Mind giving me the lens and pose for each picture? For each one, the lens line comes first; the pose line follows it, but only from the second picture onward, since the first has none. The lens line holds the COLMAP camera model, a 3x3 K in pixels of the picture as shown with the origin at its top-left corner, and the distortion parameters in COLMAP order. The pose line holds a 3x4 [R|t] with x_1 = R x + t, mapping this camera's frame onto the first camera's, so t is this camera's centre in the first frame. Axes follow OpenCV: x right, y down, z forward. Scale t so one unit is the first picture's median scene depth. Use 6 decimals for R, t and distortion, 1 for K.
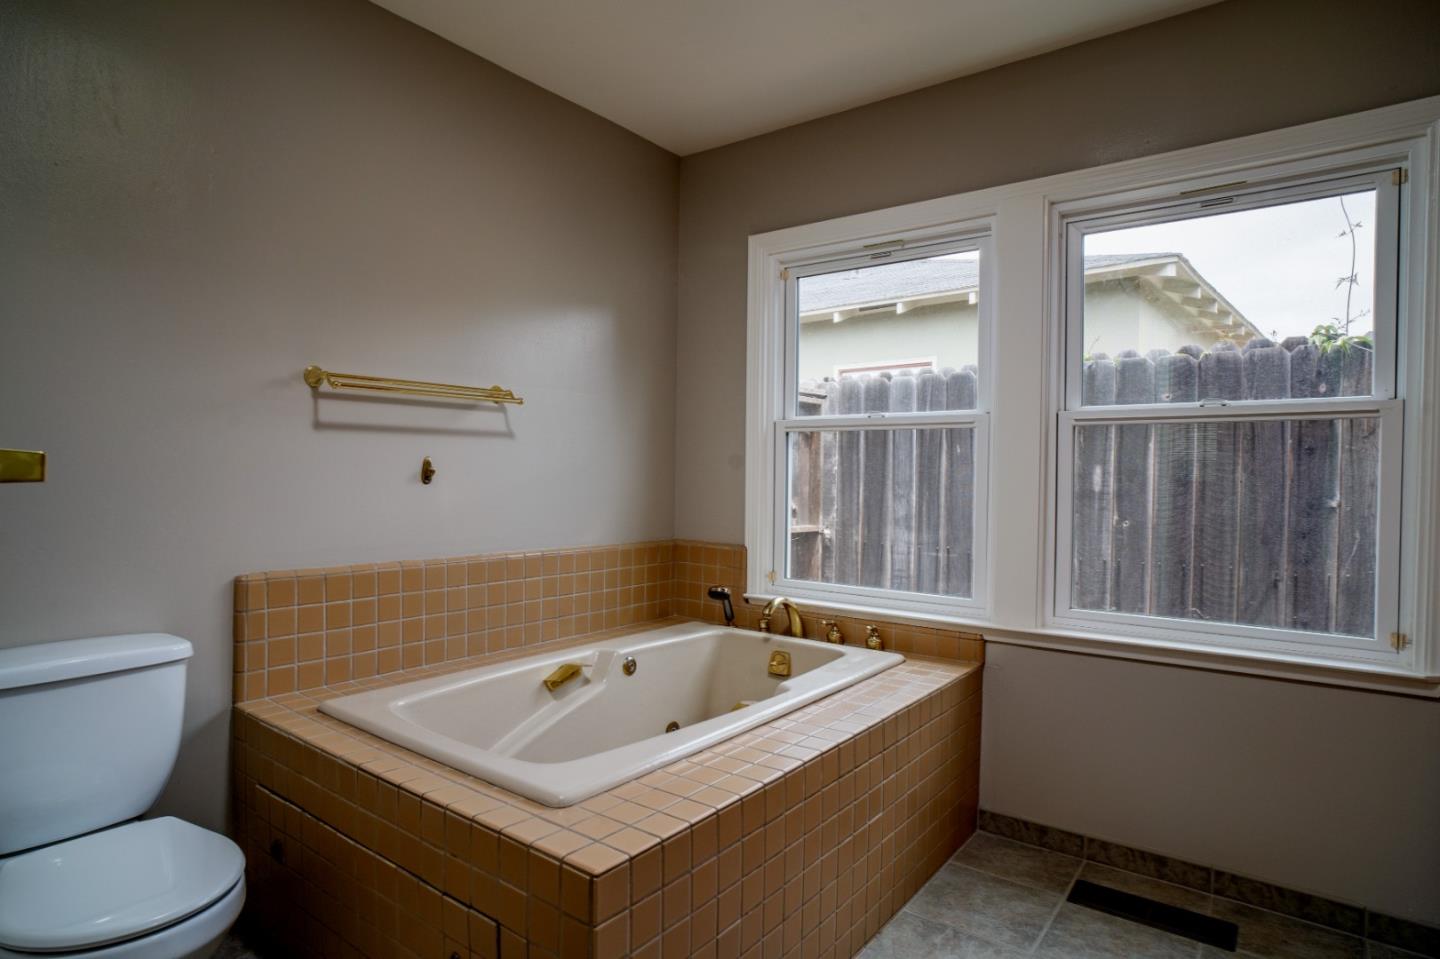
lens RADIAL K [[801.6, 0, 720.0], [0, 801.6, 479.5], [0, 0, 1]] dist [-0.020840, 0.002324]
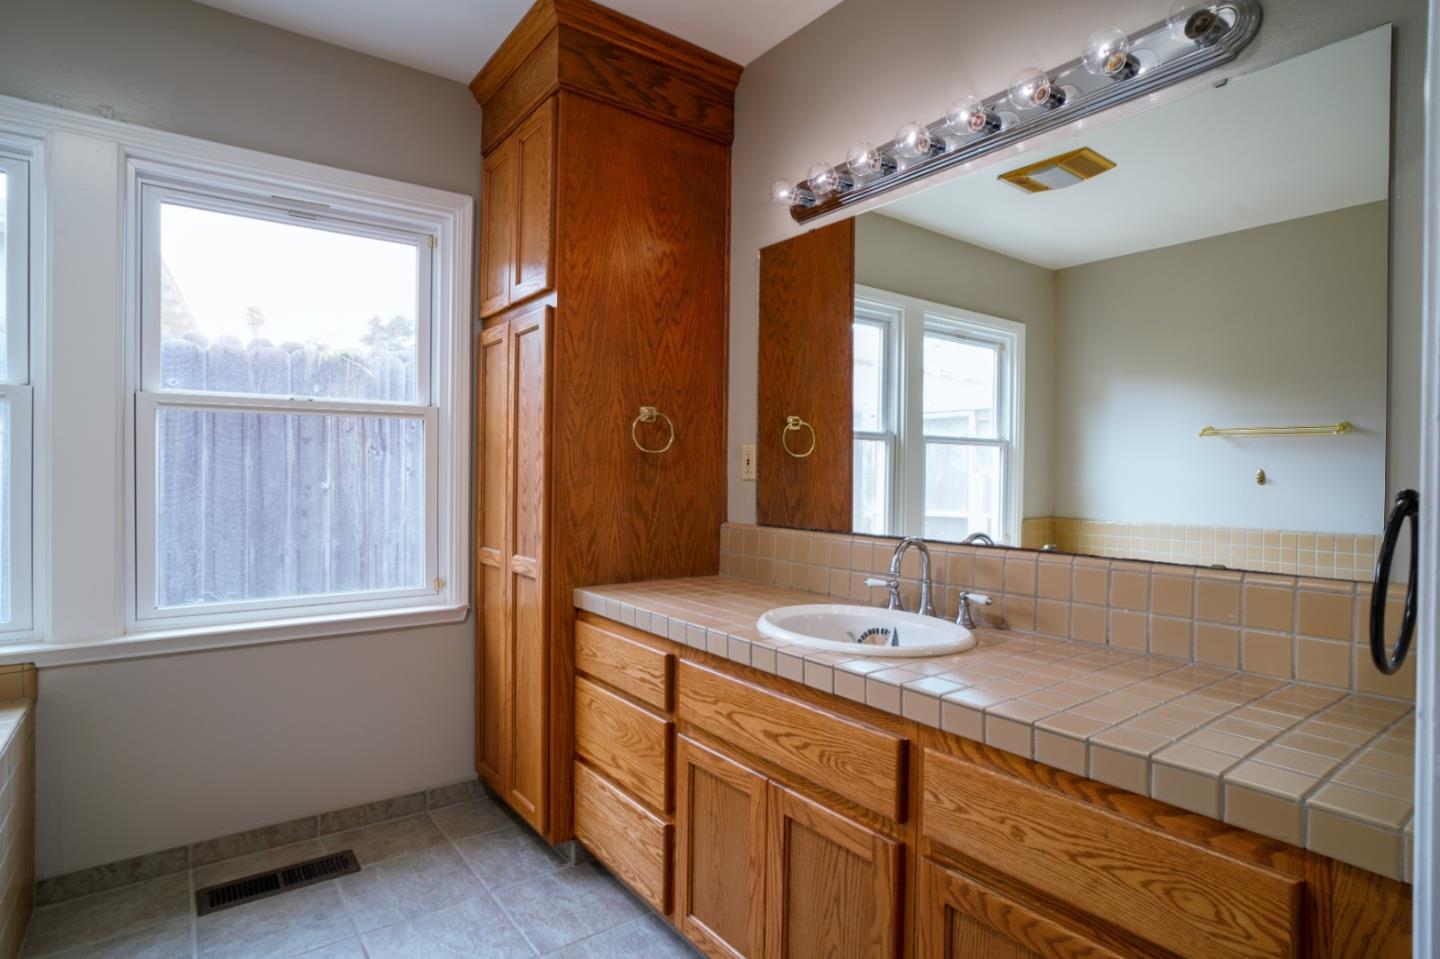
lens RADIAL K [[745.6, 0, 719.2], [0, 745.6, 472.1], [0, 0, 1]] dist [-0.003426, 0.000611]
pose [[0.293256, -0.013891, 0.955933, -0.178655], [0.003687, 0.999903, 0.013399, -0.003754], [-0.956027, -0.000405, 0.293279, 0.126342]]
